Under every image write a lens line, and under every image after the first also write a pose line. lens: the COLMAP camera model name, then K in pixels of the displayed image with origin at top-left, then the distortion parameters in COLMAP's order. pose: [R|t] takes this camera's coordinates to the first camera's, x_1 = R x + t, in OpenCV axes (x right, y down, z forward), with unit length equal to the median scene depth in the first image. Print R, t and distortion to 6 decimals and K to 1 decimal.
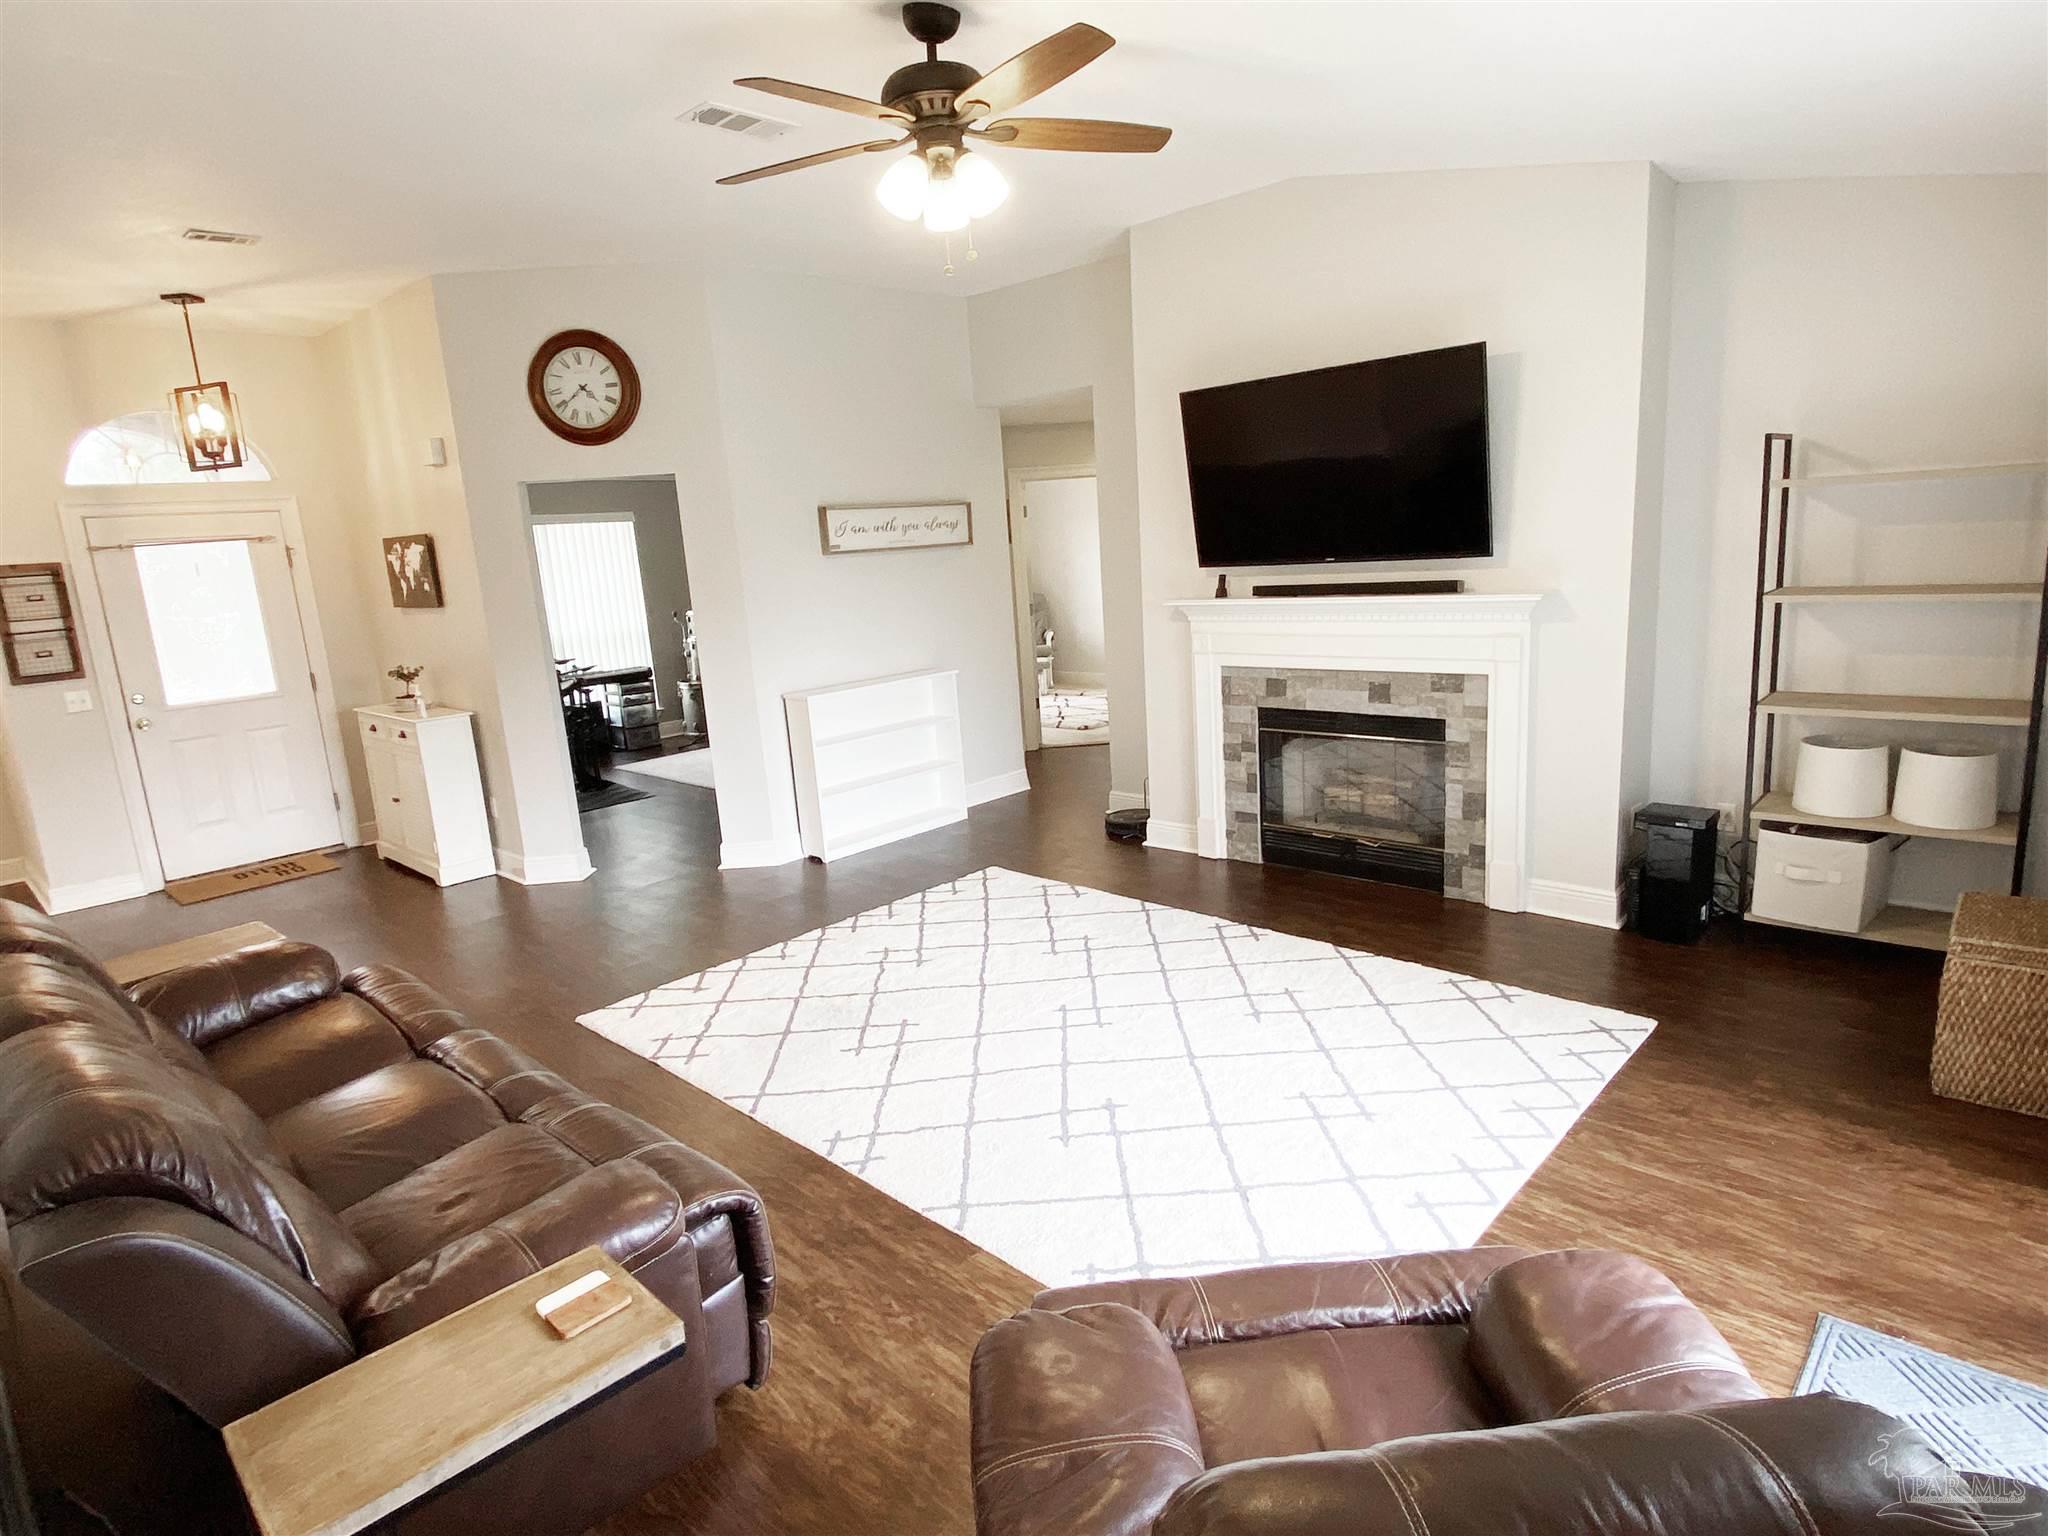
lens RADIAL K [[1110.8, 0, 1030.9], [0, 1110.8, 767.5], [0, 0, 1]] dist [0.059042, -0.052098]
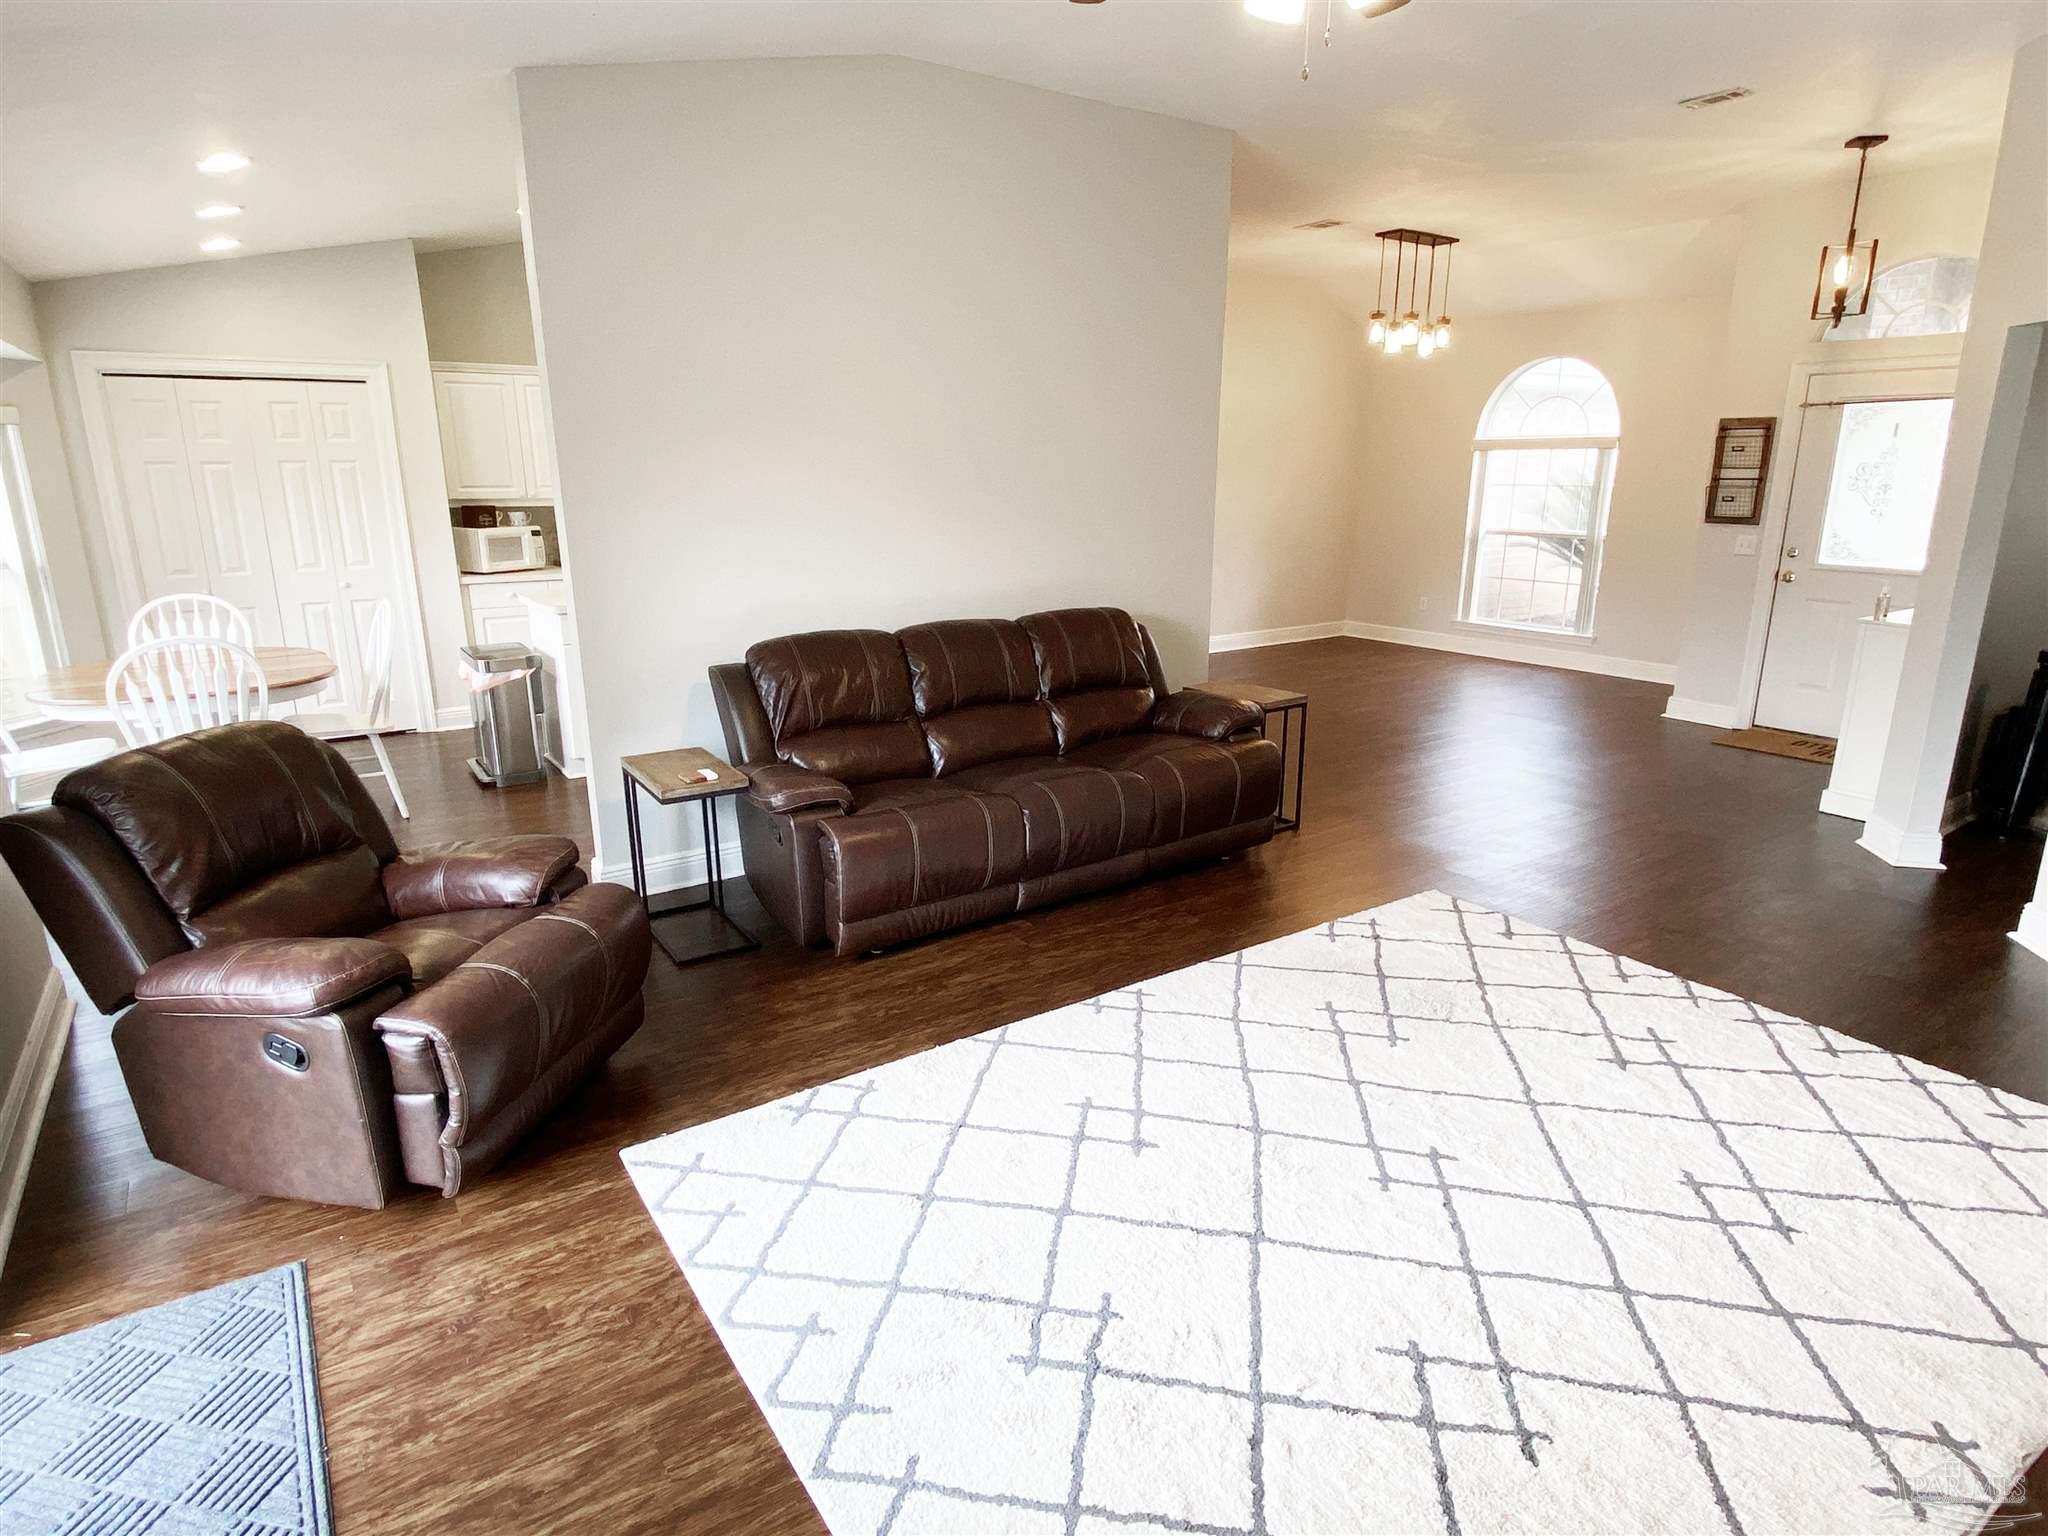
lens RADIAL K [[1118.3, 0, 1021.8], [0, 1118.3, 765.3], [0, 0, 1]] dist [0.043788, -0.043847]
pose [[-0.216393, 0.317699, -0.923169, 0.518565], [-0.186599, 0.914683, 0.358518, -0.158445], [0.958308, 0.249844, -0.138648, 0.651083]]
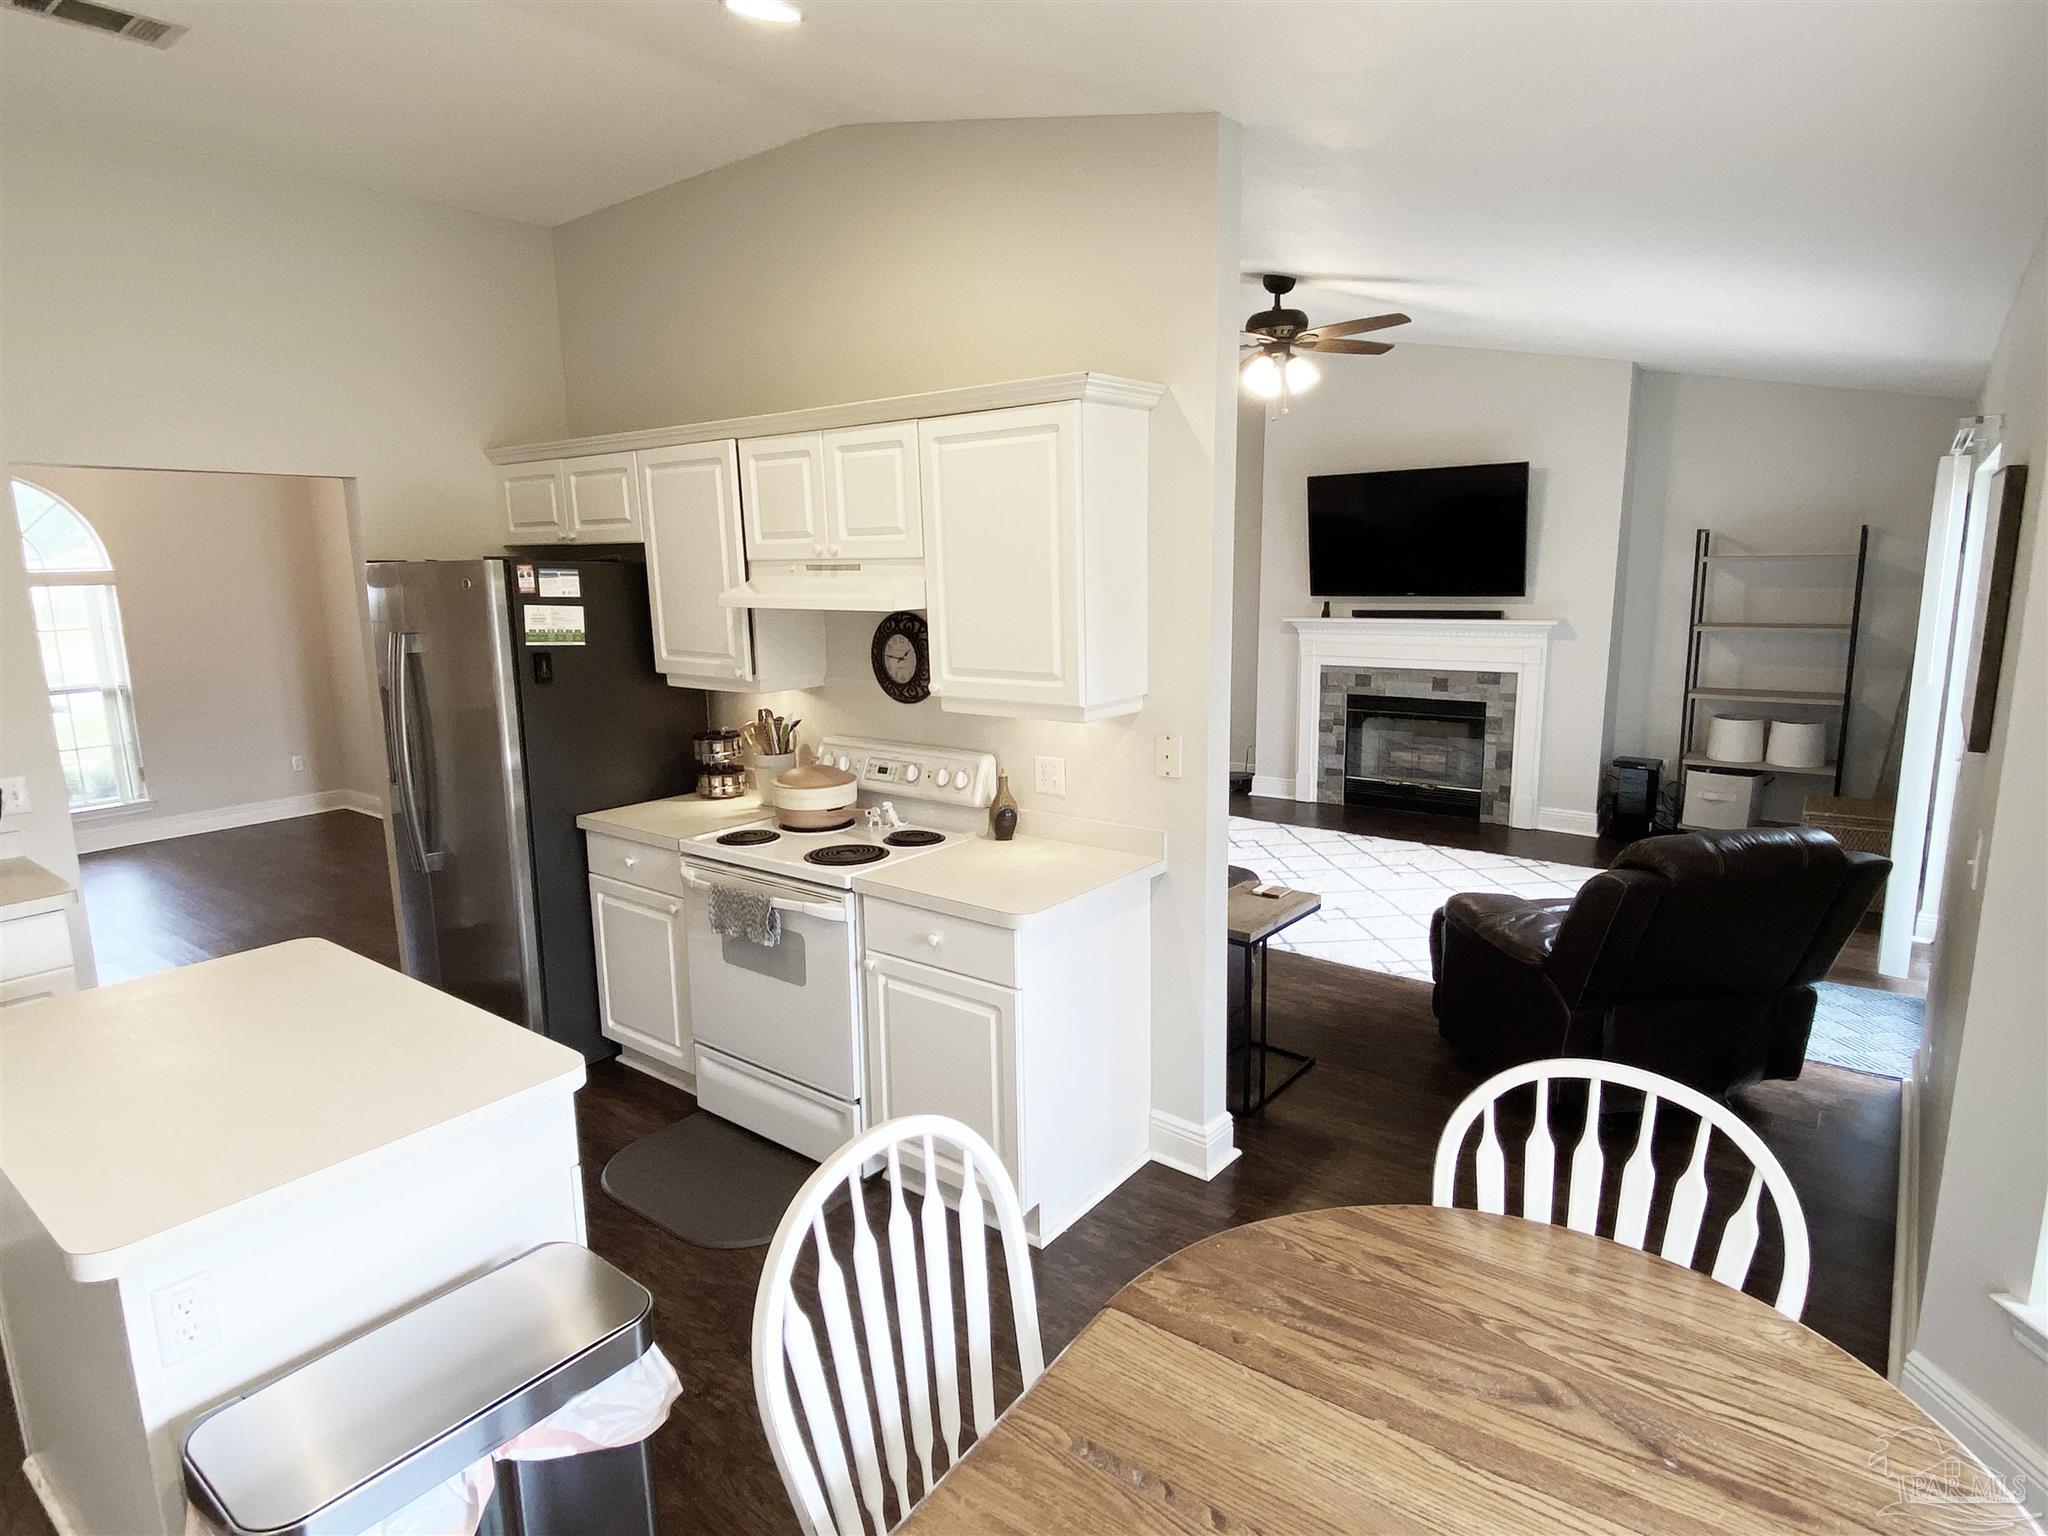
lens RADIAL K [[1116.9, 0, 1025.7], [0, 1116.9, 767.9], [0, 0, 1]] dist [0.065813, -0.064833]
pose [[0.994476, 0.029291, 0.100798, -0.391678], [-0.026536, 0.999240, -0.028569, 0.103475], [-0.101558, 0.025736, 0.994497, -0.441305]]
